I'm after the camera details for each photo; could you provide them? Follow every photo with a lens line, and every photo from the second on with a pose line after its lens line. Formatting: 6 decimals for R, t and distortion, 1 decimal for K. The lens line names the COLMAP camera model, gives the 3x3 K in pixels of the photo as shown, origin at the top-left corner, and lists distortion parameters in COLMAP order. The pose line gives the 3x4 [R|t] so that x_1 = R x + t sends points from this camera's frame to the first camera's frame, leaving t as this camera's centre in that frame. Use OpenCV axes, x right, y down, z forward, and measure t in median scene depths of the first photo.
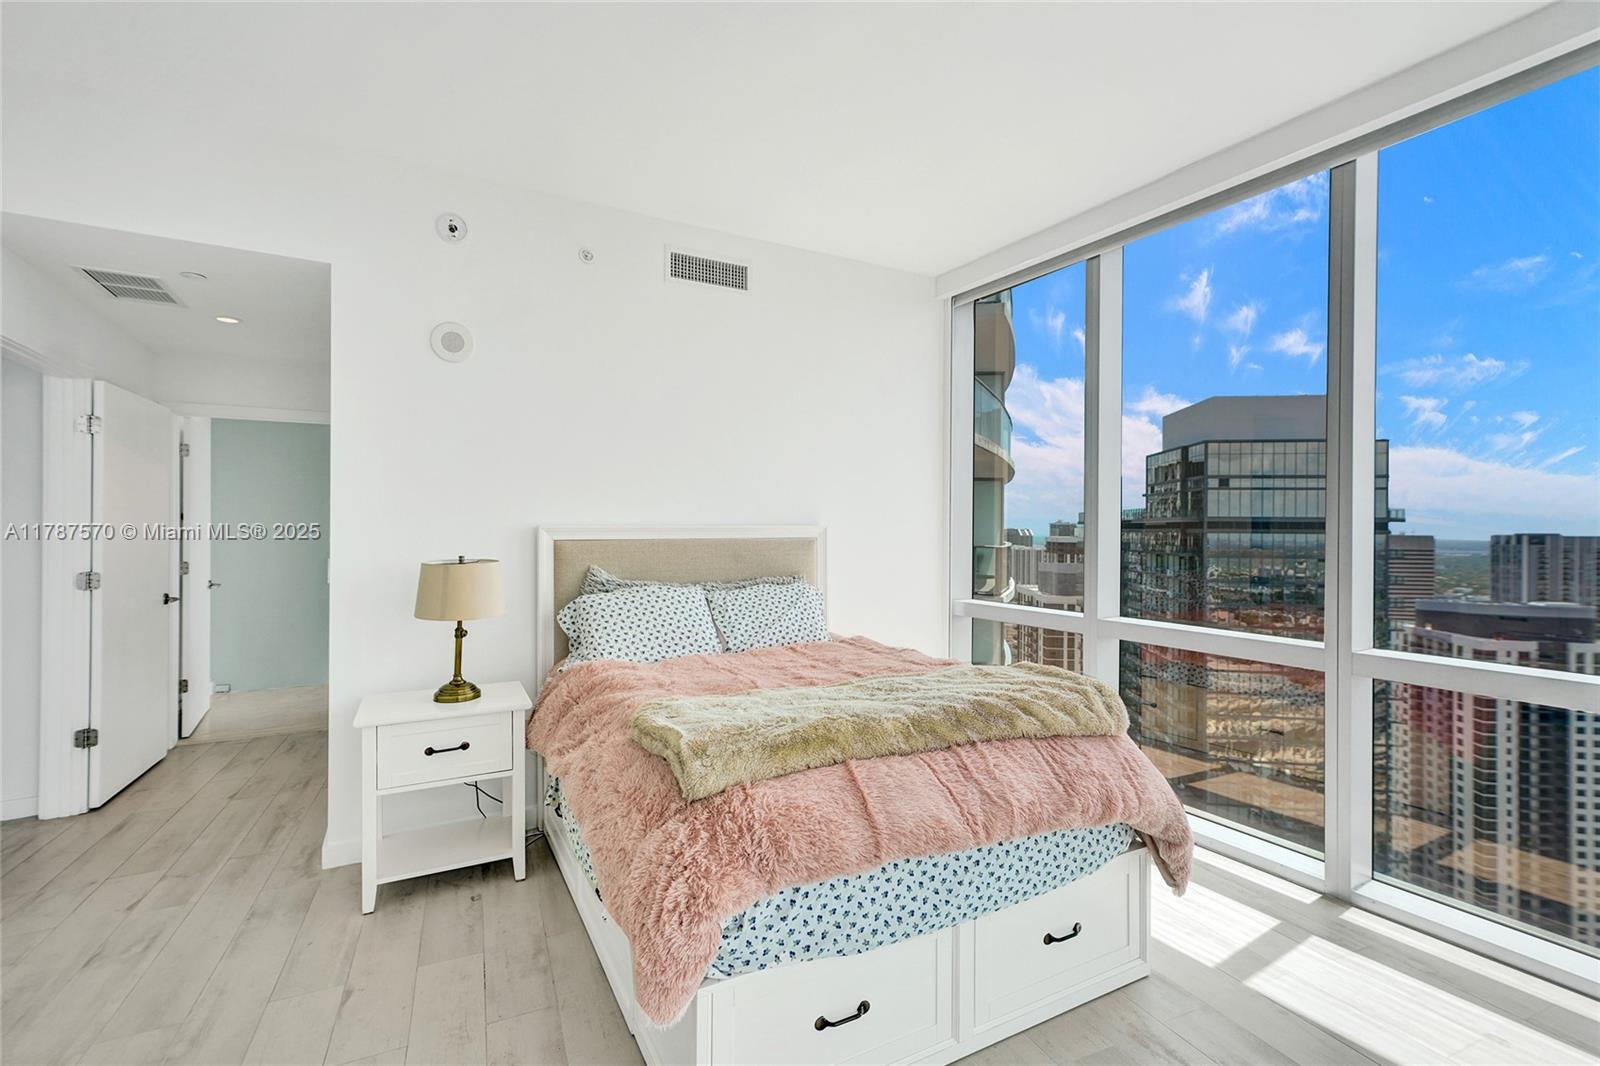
lens RADIAL K [[721.4, 0, 793.1], [0, 721.4, 538.0], [0, 0, 1]] dist [0.002547, 0.000766]
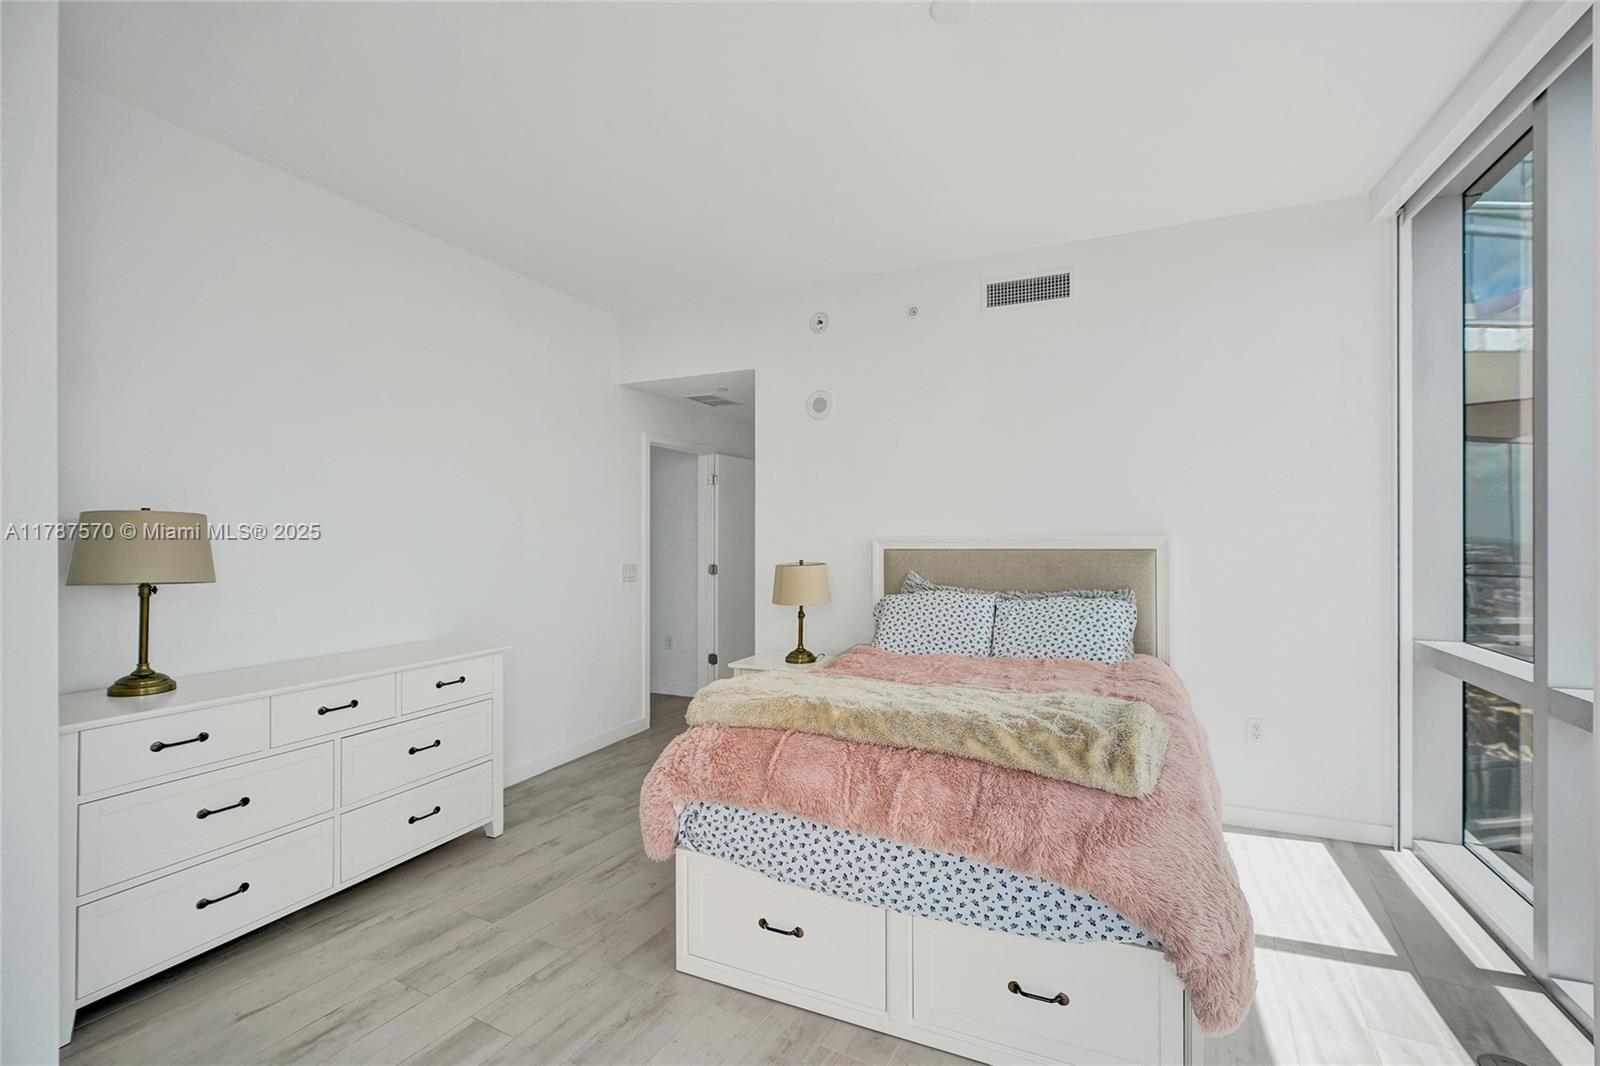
lens RADIAL K [[721.7, 0, 810.8], [0, 721.7, 547.7], [0, 0, 1]] dist [-0.025940, -0.000266]
pose [[0.598845, 0.008987, -0.800814, 0.628612], [-0.005981, 0.999959, 0.006749, -0.008146], [0.800843, 0.000748, 0.598875, 0.165317]]
